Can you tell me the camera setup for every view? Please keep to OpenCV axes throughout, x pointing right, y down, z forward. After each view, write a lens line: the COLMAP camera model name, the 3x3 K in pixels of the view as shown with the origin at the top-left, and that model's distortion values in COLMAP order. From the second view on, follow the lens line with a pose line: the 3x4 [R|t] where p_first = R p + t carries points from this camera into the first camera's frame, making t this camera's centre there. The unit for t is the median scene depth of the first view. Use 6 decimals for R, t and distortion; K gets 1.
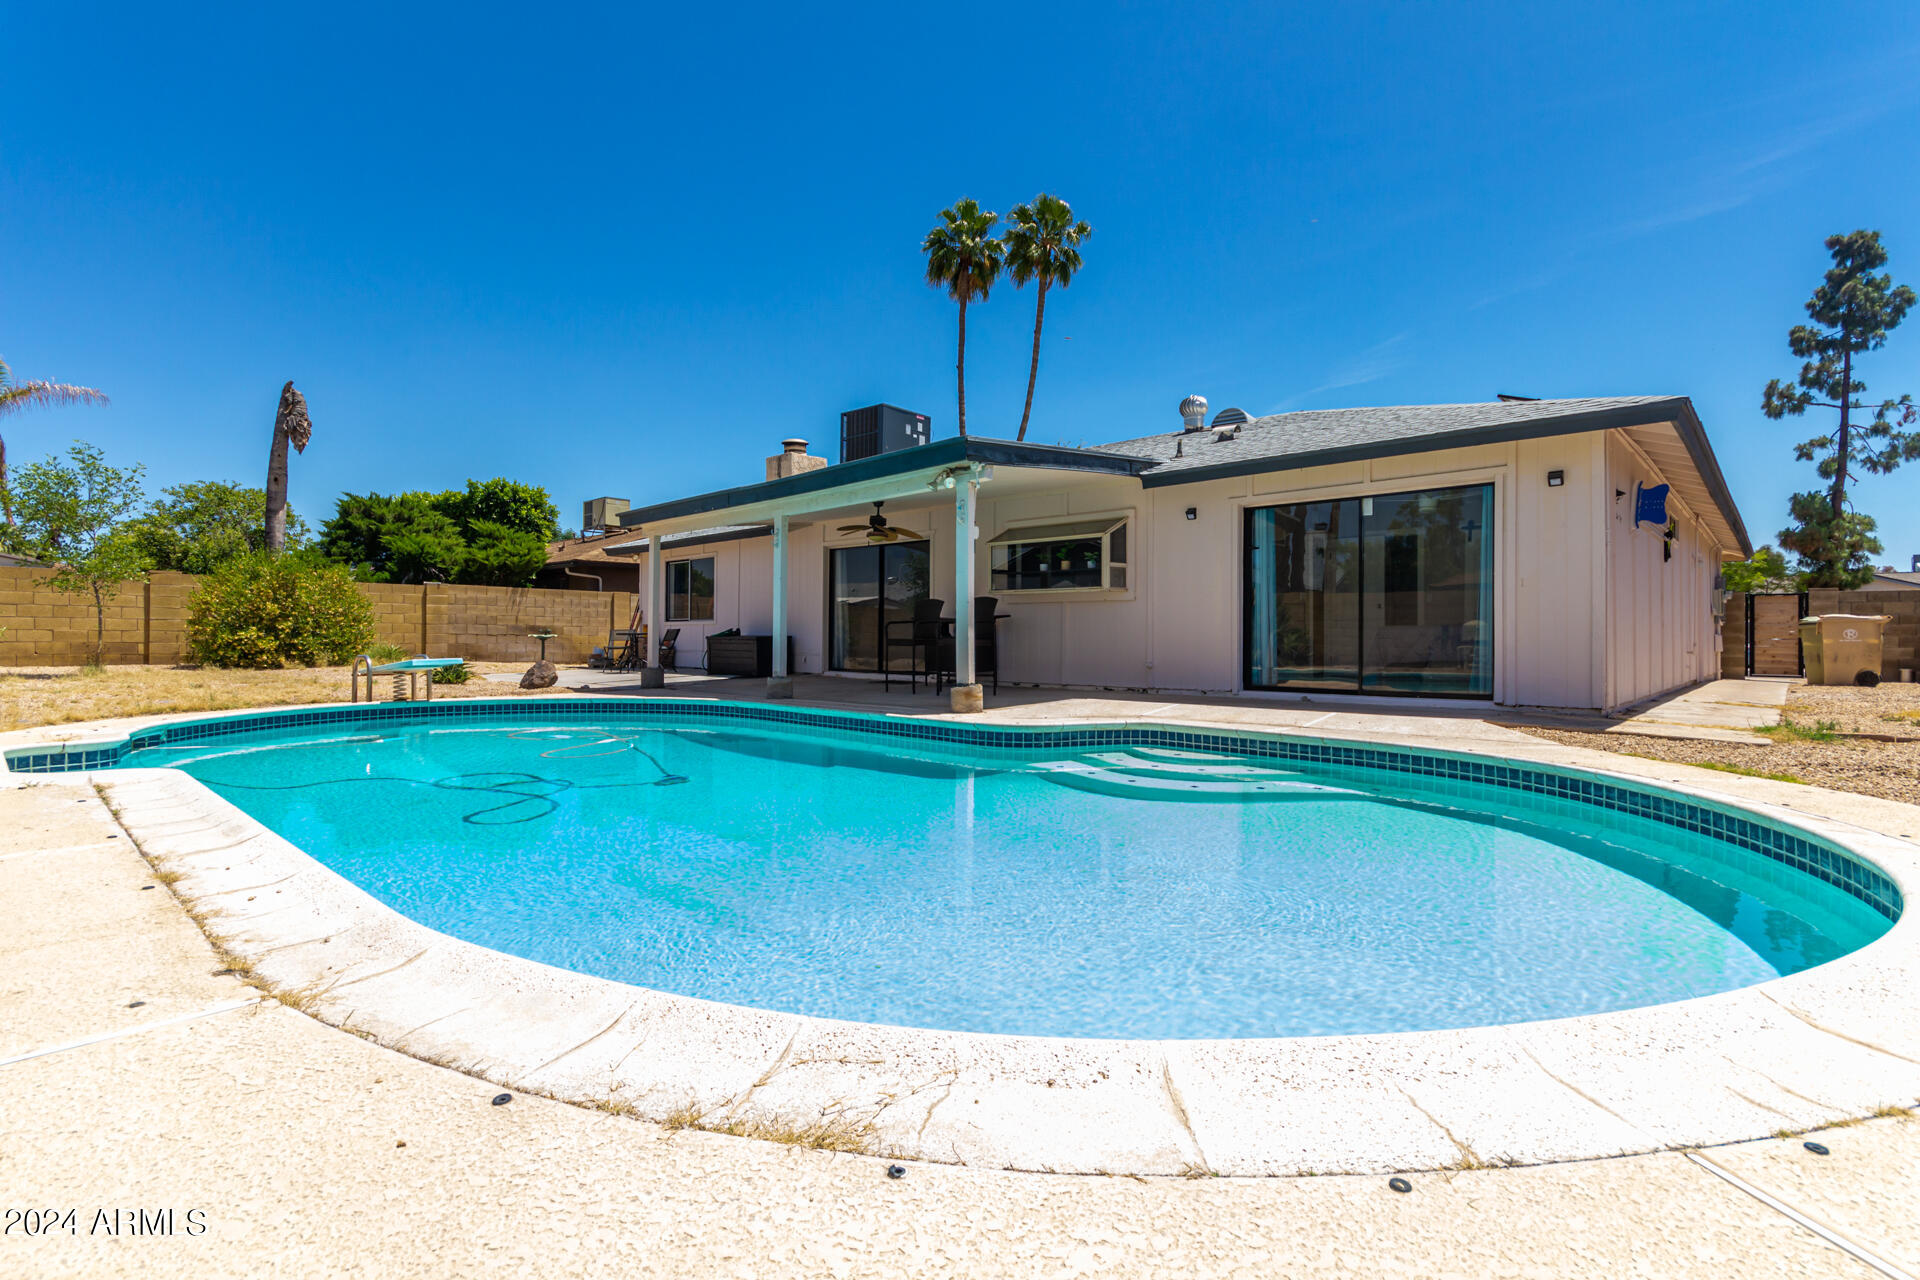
lens RADIAL K [[883.1, 0, 956.8], [0, 883.1, 625.9], [0, 0, 1]] dist [0.002482, 0.000393]
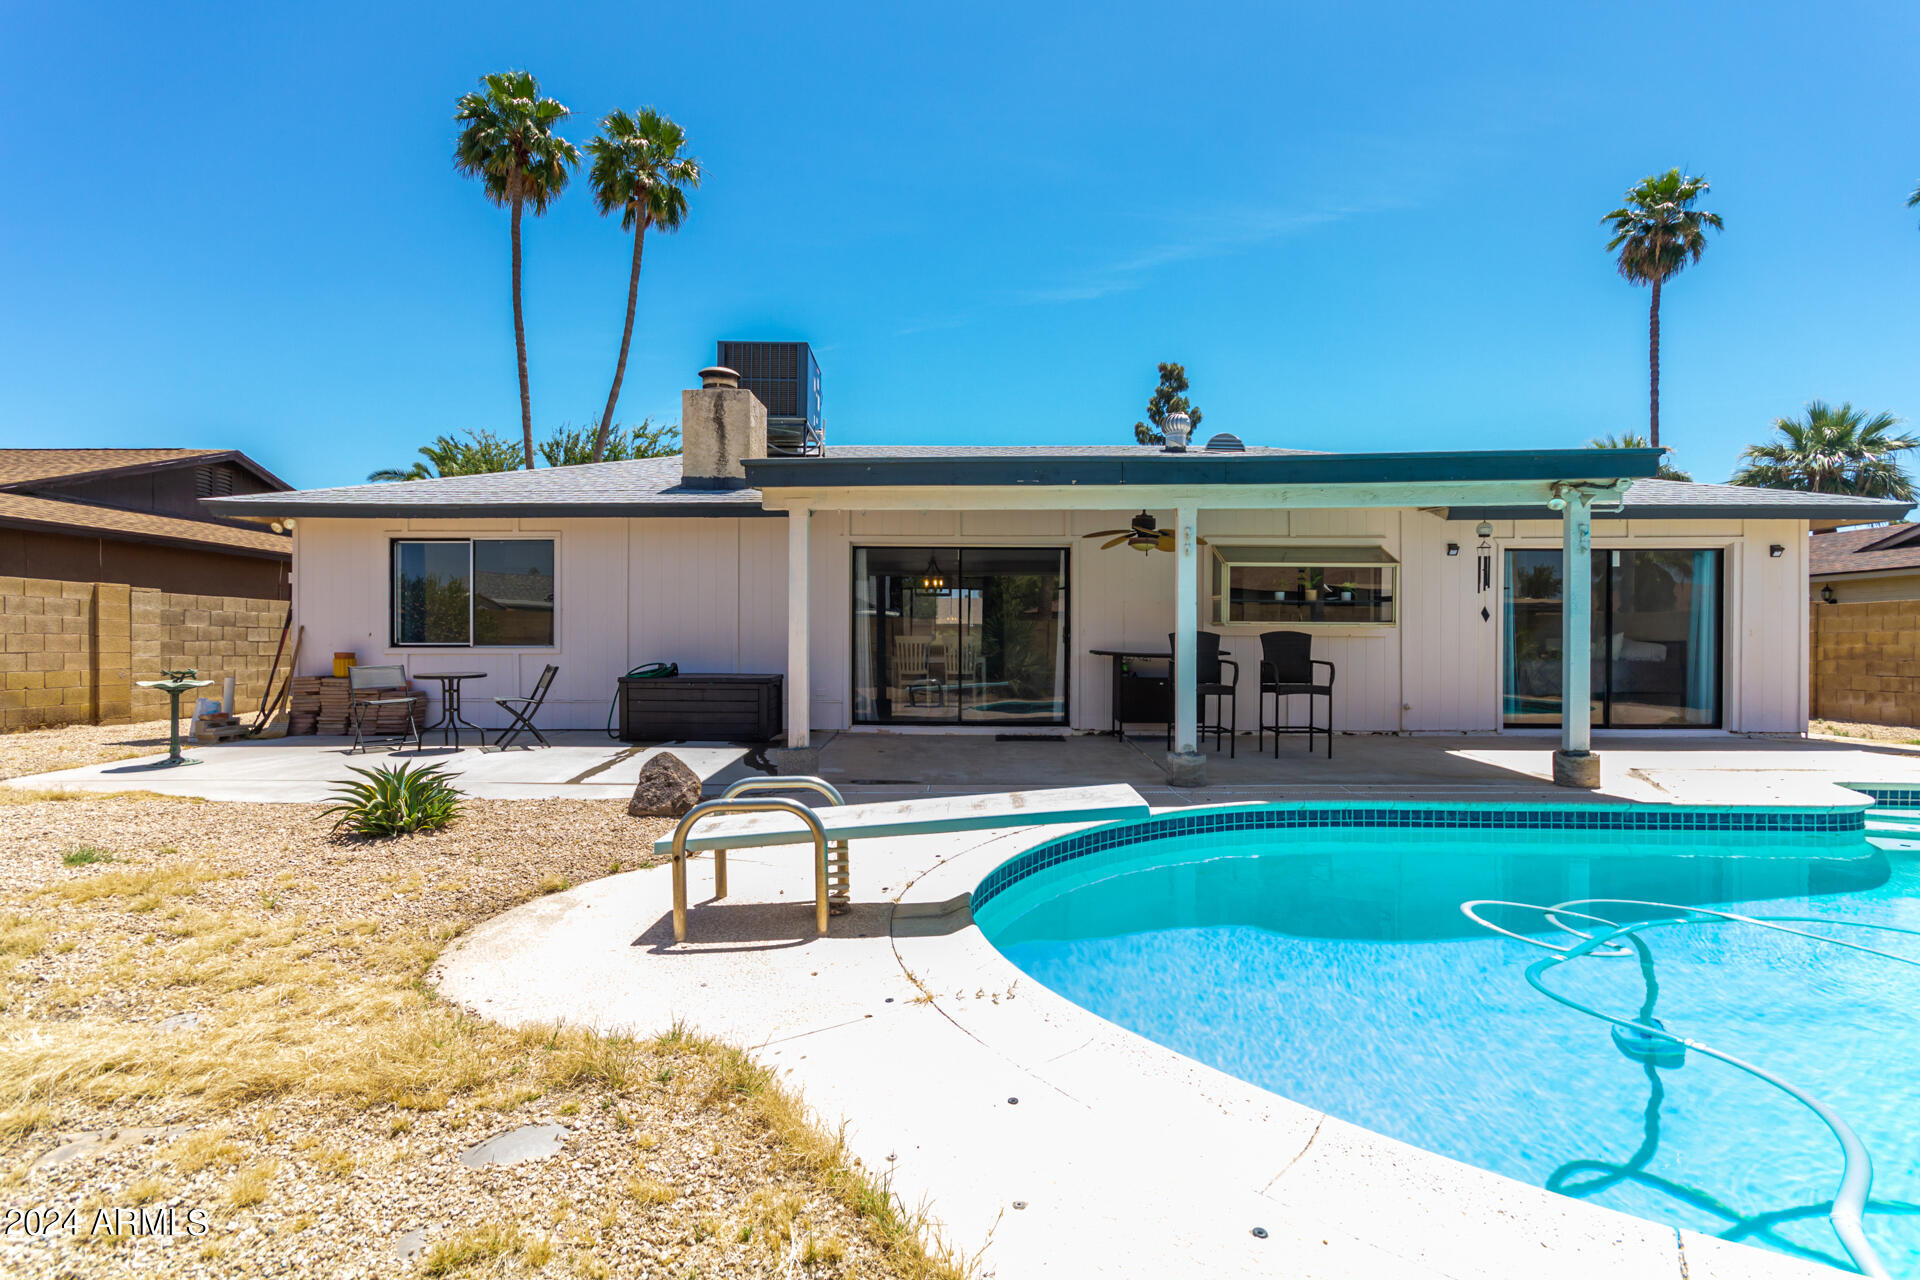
lens RADIAL K [[894.2, 0, 954.4], [0, 894.2, 648.3], [0, 0, 1]] dist [0.000992, 0.000242]
pose [[0.744008, -0.002869, 0.668165, -0.552959], [-0.009246, 0.999851, 0.014589, -0.019823], [-0.668107, -0.017033, 0.743871, 0.445481]]
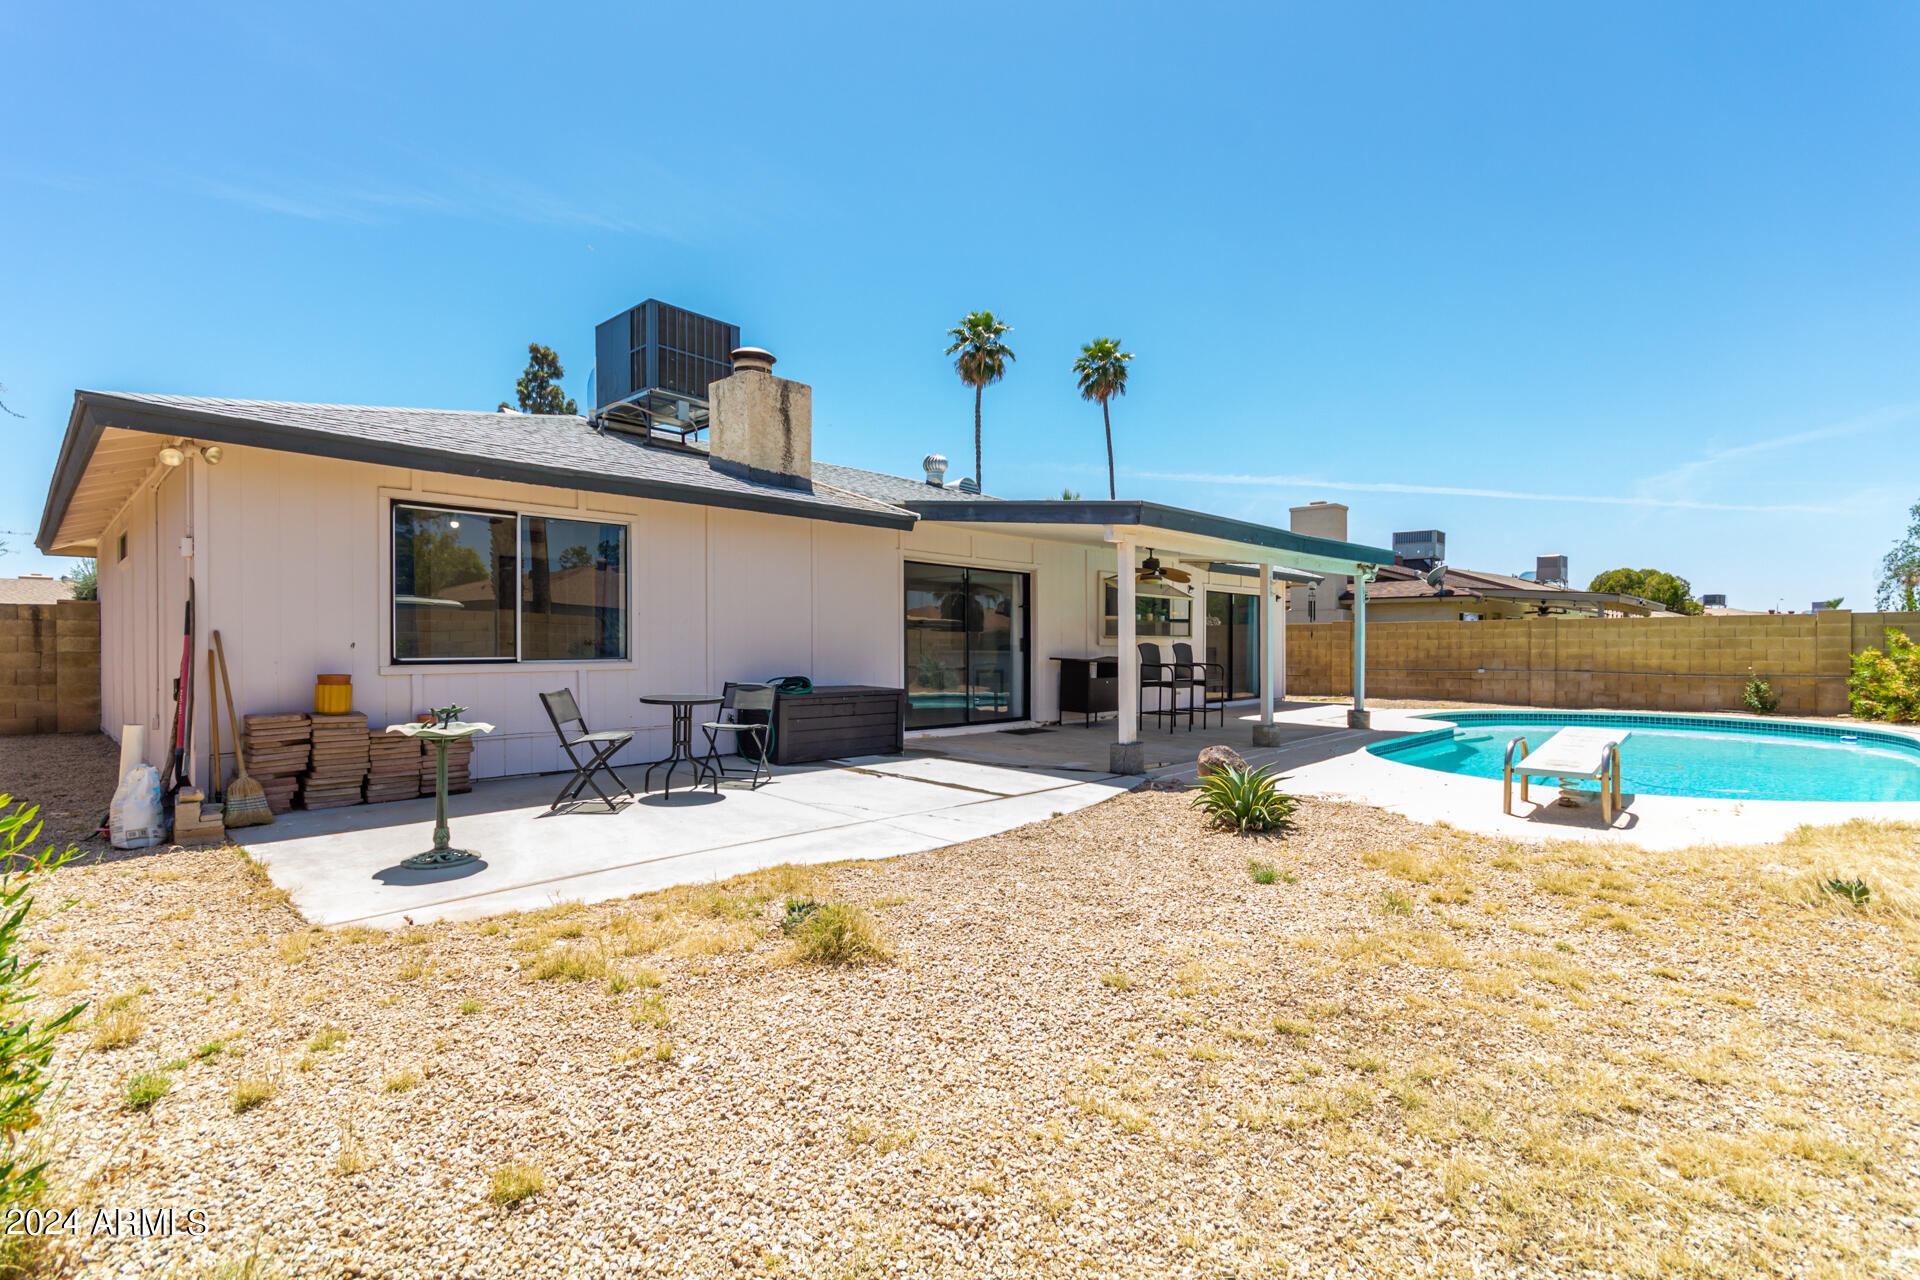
lens RADIAL K [[895.1, 0, 966.5], [0, 895.1, 648.9], [0, 0, 1]] dist [0.001383, 0.000384]
pose [[0.010560, -0.003417, 0.999938, -0.869554], [-0.014371, 0.999890, 0.003569, -0.020167], [-0.999841, -0.014408, 0.010510, 0.960168]]
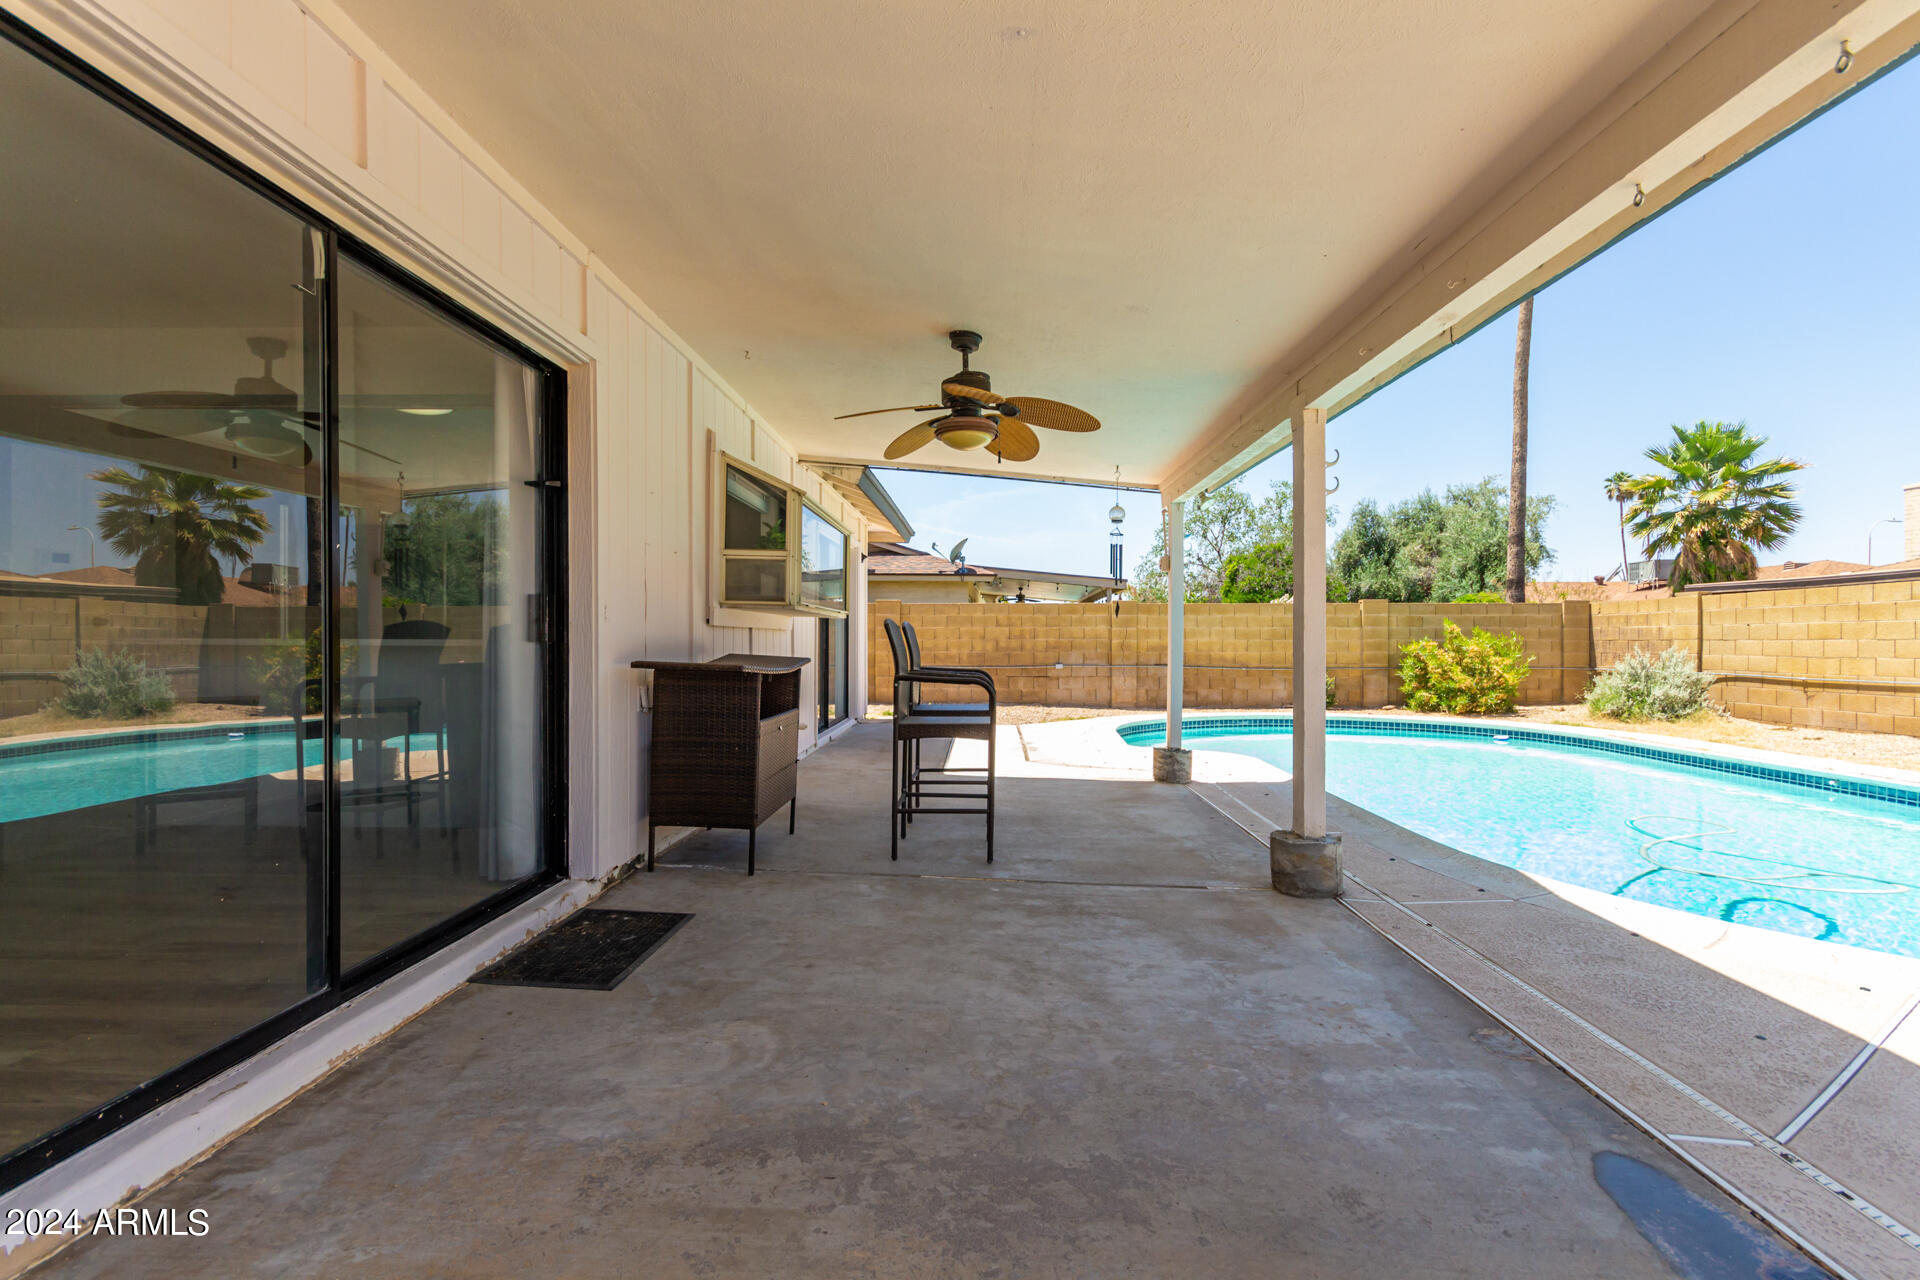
lens RADIAL K [[894.2, 0, 954.4], [0, 894.2, 648.3], [0, 0, 1]] dist [0.000992, 0.000242]
pose [[-0.646742, -0.010994, 0.762629, -0.279436], [-0.015494, 0.999879, 0.001274, -0.014869], [-0.762551, -0.010993, -0.646835, 0.985791]]
